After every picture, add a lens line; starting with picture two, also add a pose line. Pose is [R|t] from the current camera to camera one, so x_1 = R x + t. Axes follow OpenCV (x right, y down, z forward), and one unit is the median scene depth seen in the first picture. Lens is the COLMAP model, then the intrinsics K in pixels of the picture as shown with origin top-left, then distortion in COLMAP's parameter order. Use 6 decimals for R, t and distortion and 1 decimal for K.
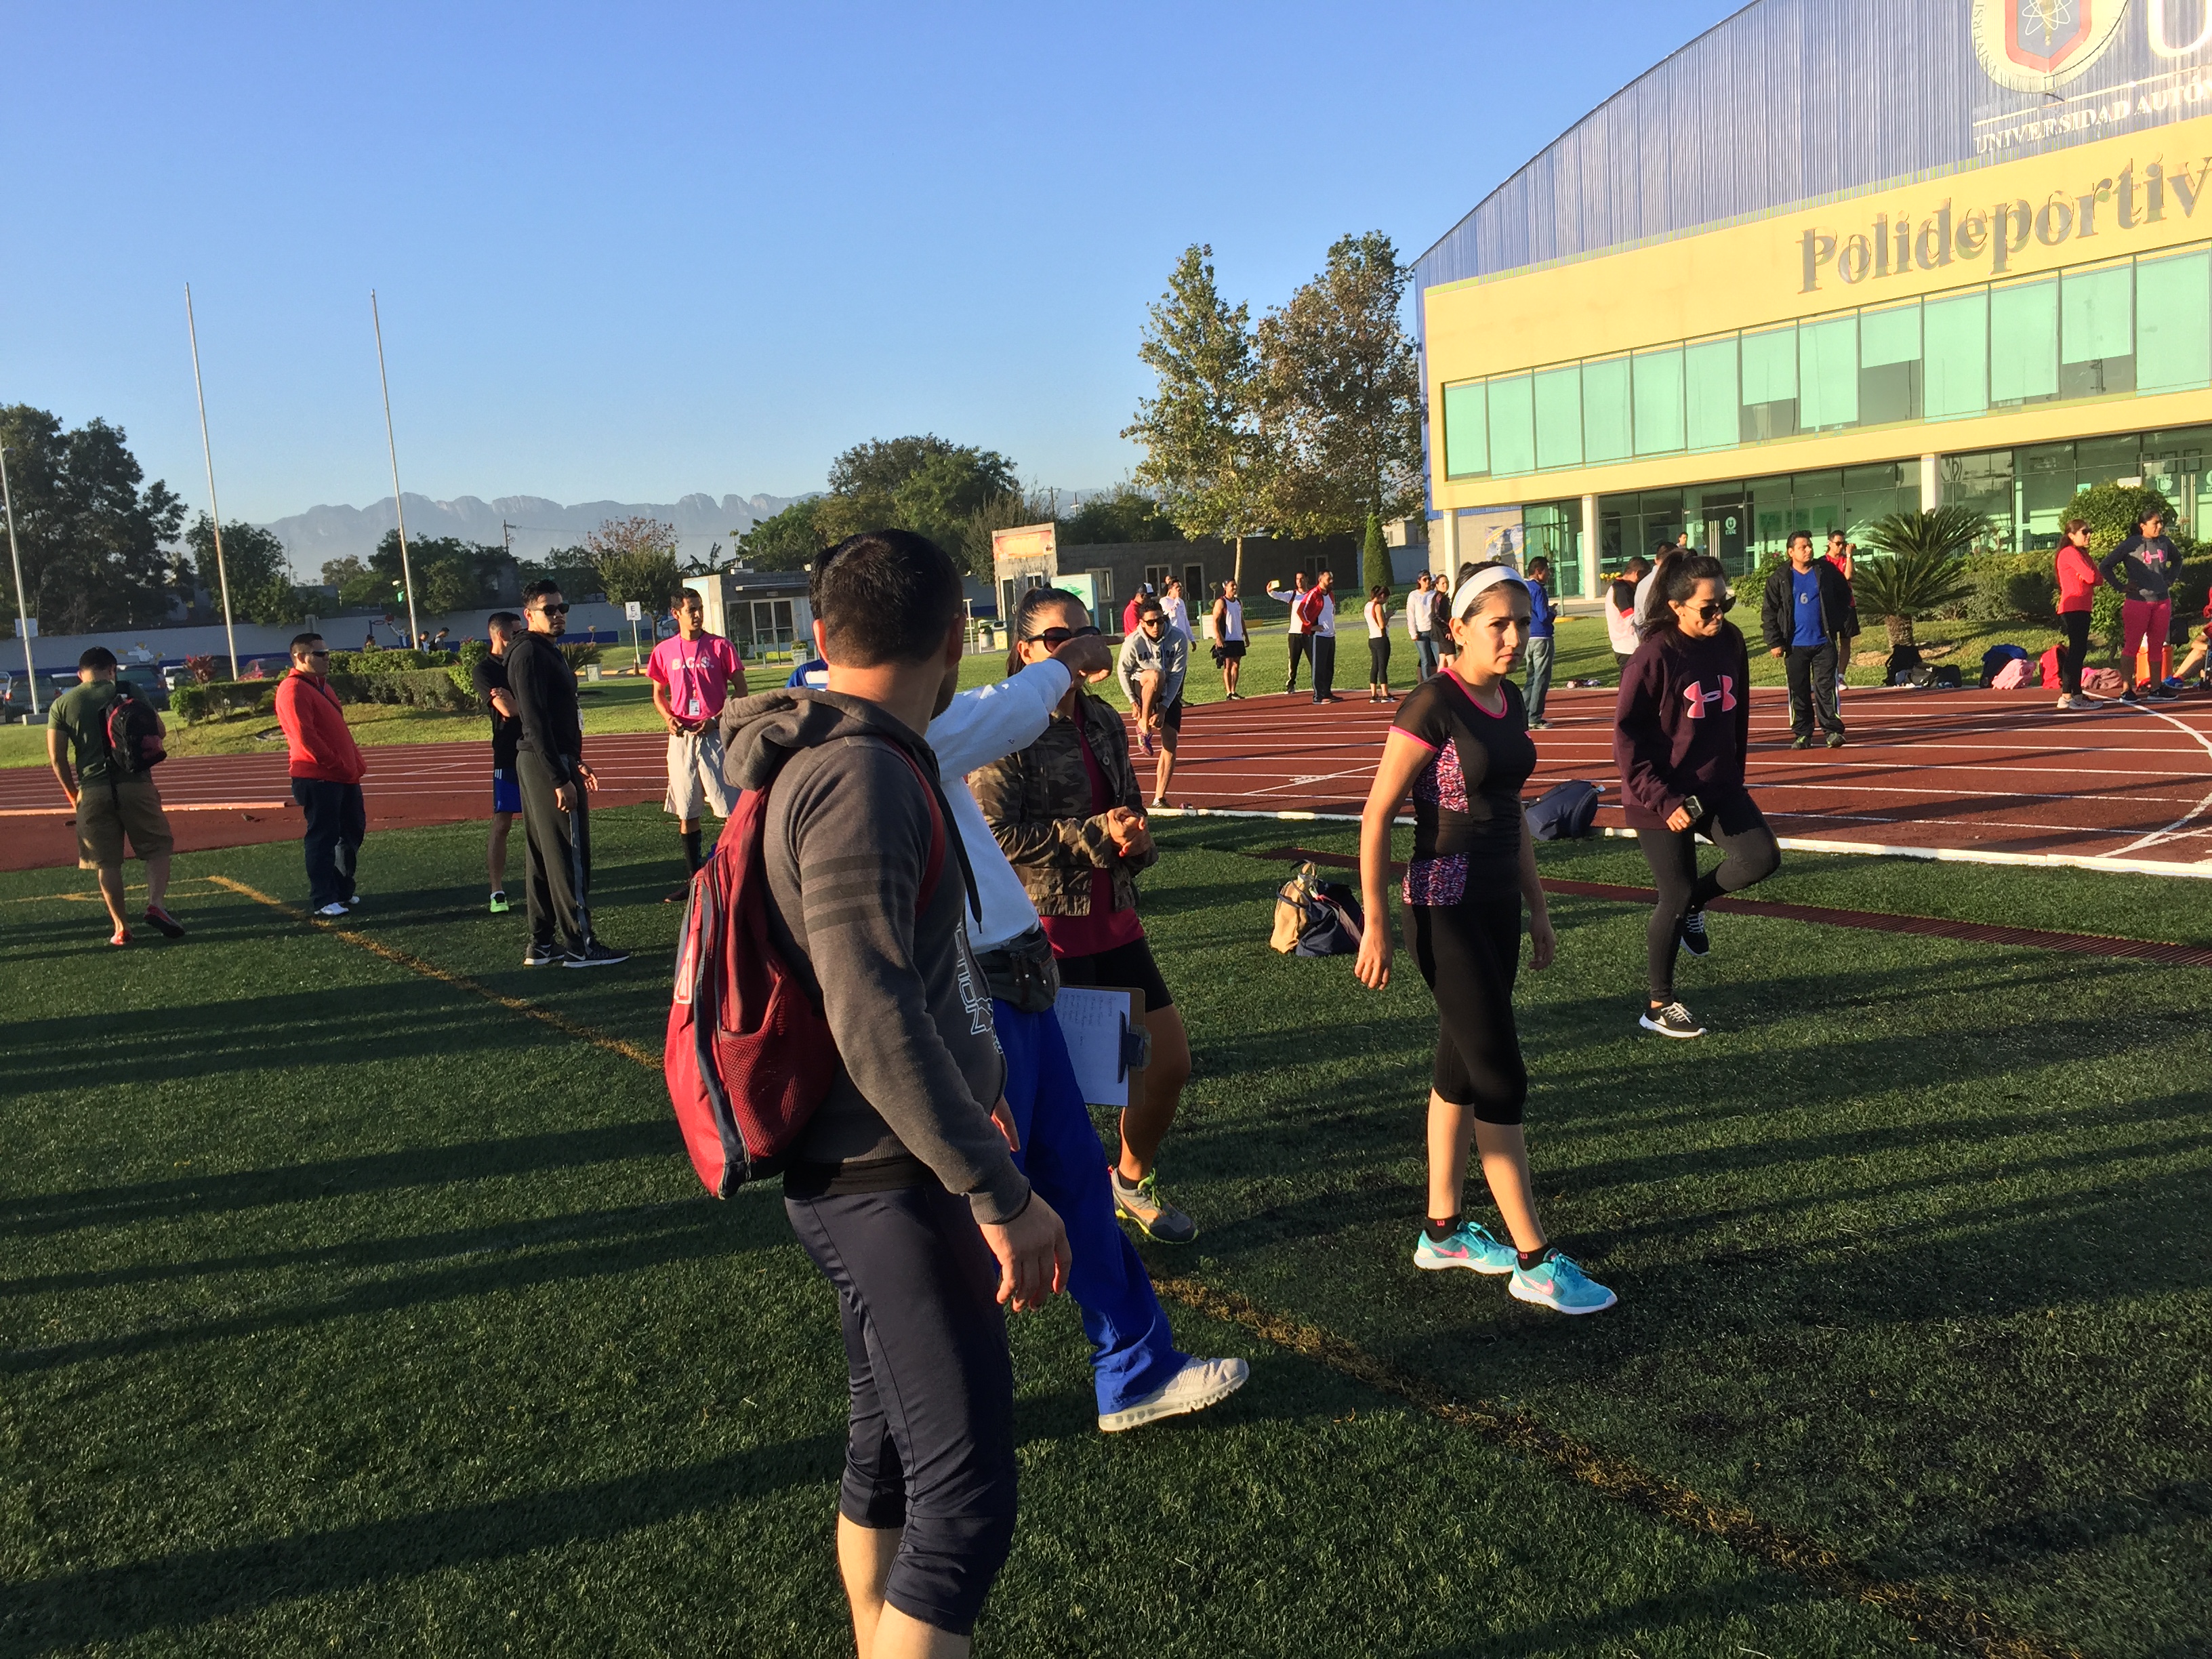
lens RADIAL K [[1892.4, 0, 1148.8], [0, 1892.4, 811.5], [0, 0, 1]] dist [0.091290, -0.137261]
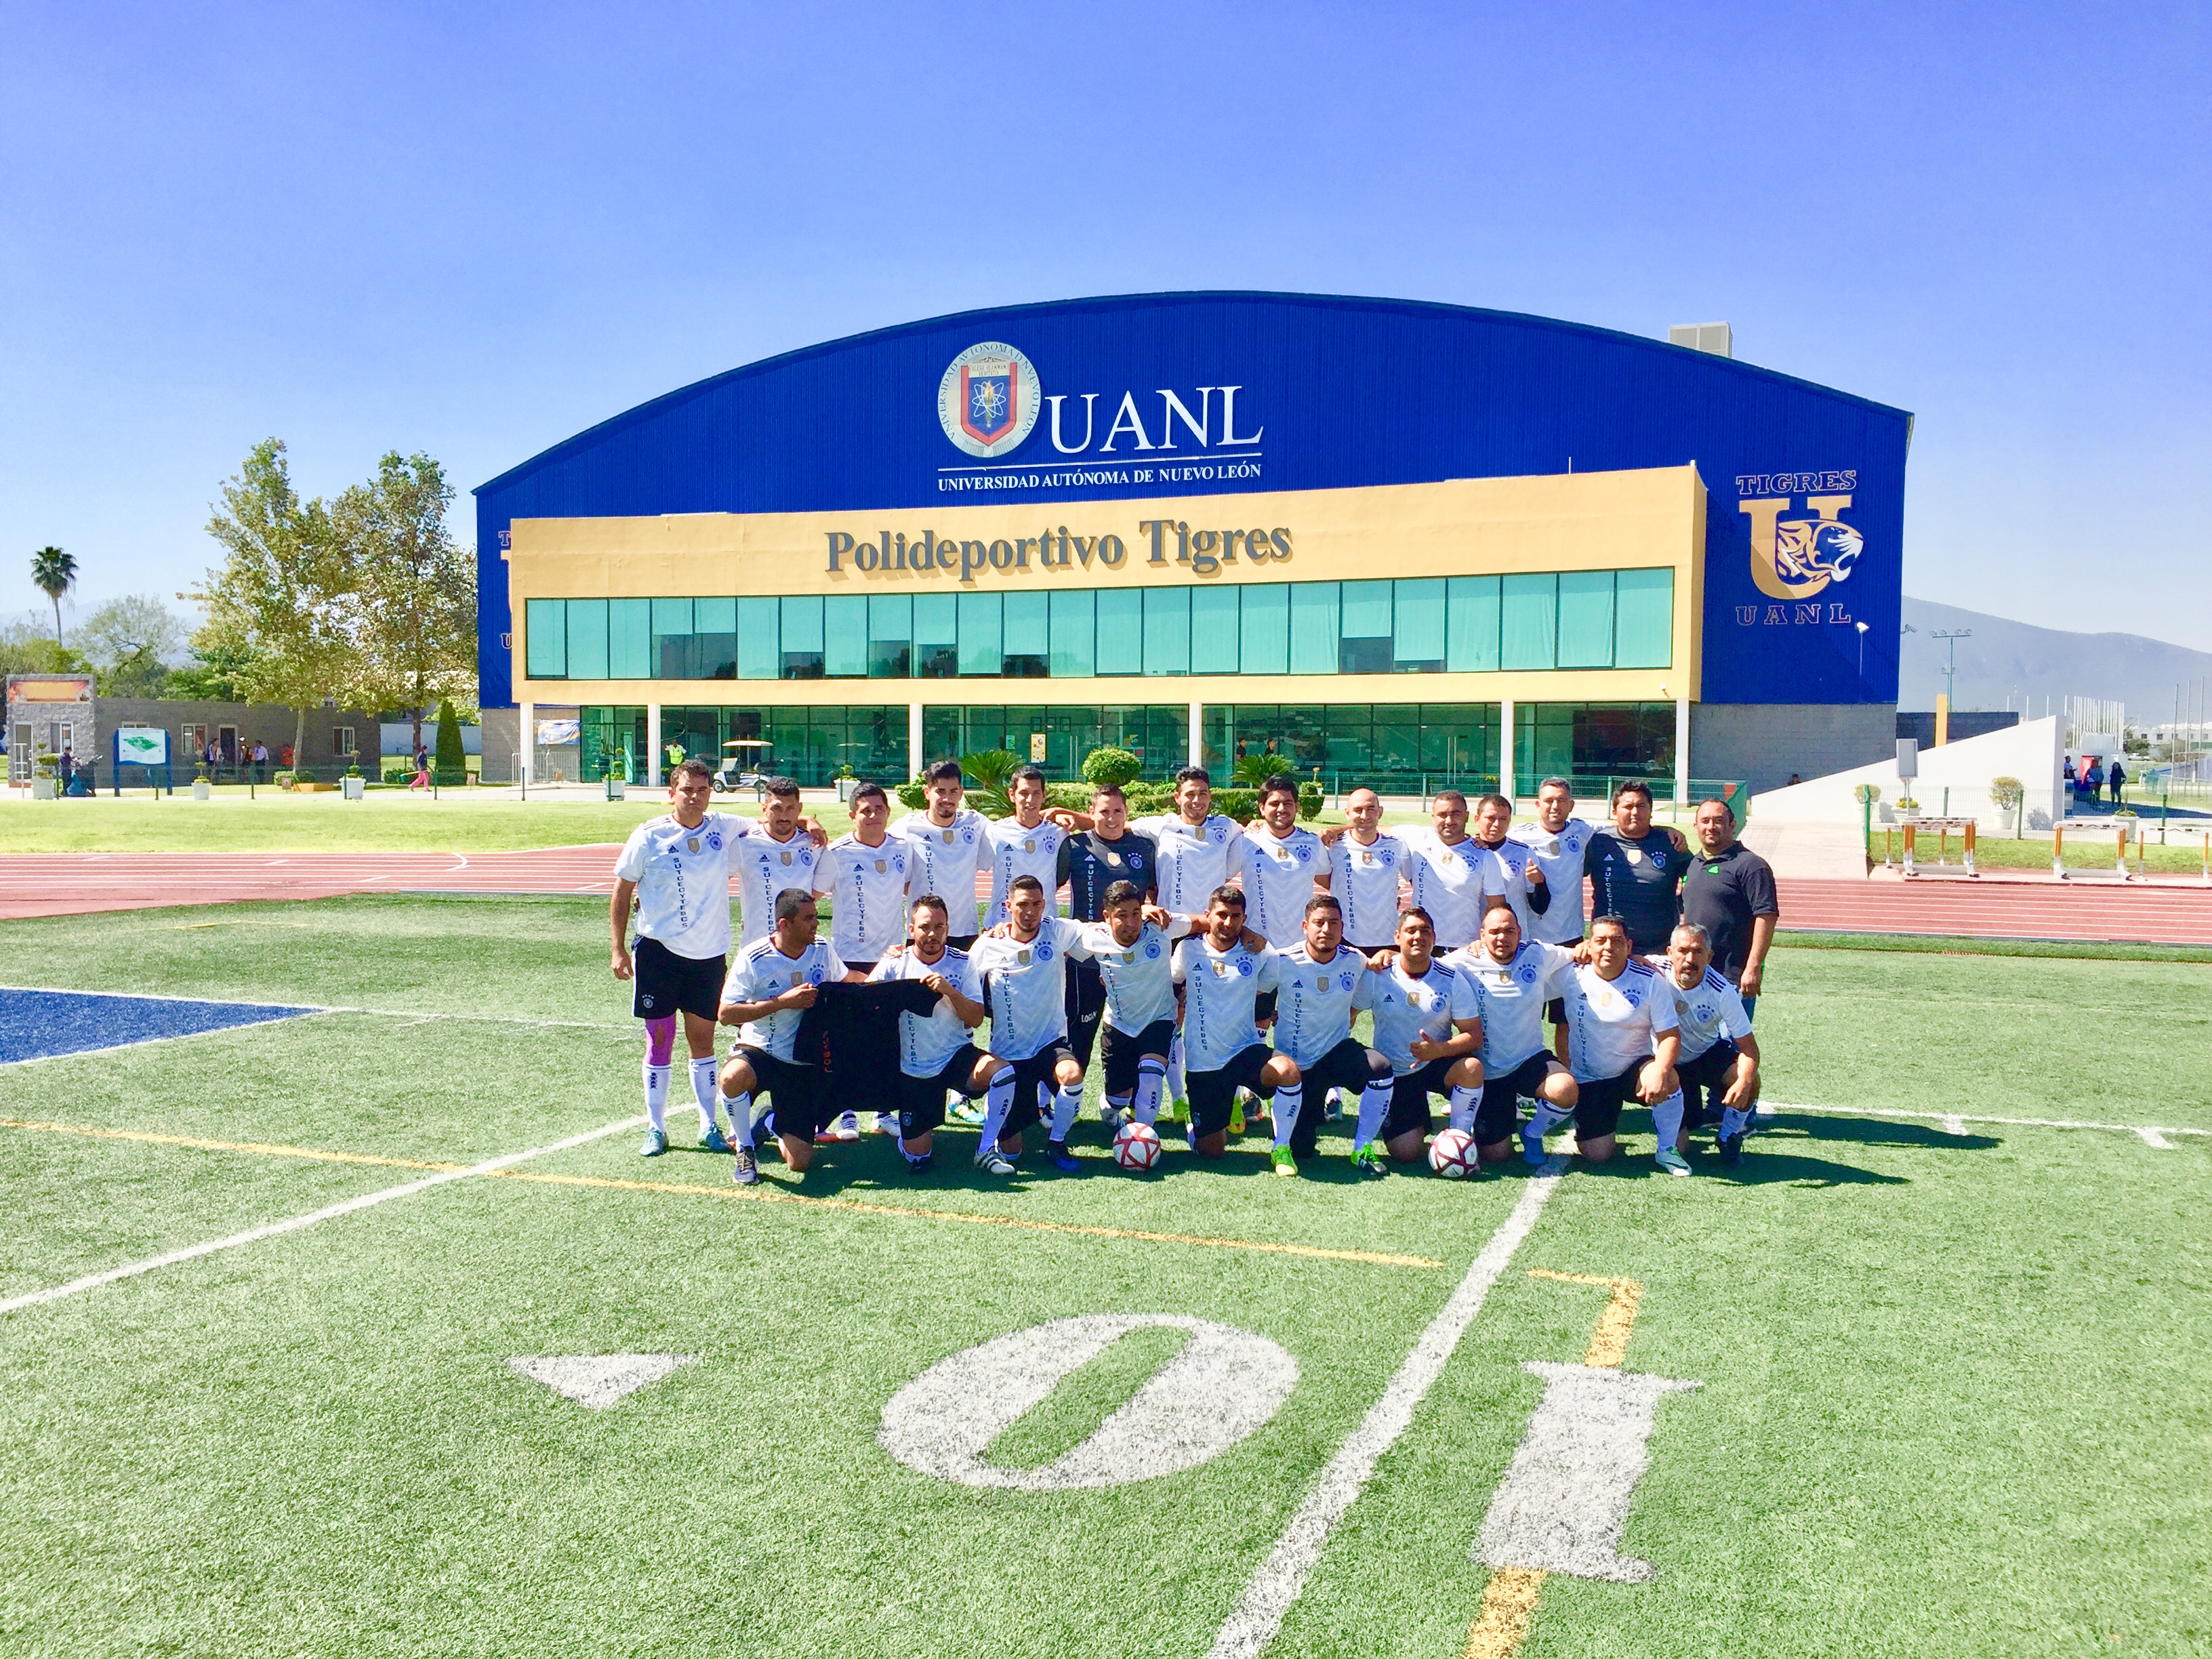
lens RADIAL K [[1882.2, 0, 1096.5], [0, 1882.2, 885.9], [0, 0, 1]] dist [0.086120, -0.132974]
pose [[0.833873, 0.036789, 0.550730, -0.227178], [-0.004366, 0.998185, -0.060068, 0.029707], [-0.551940, 0.047684, 0.832520, -0.211074]]
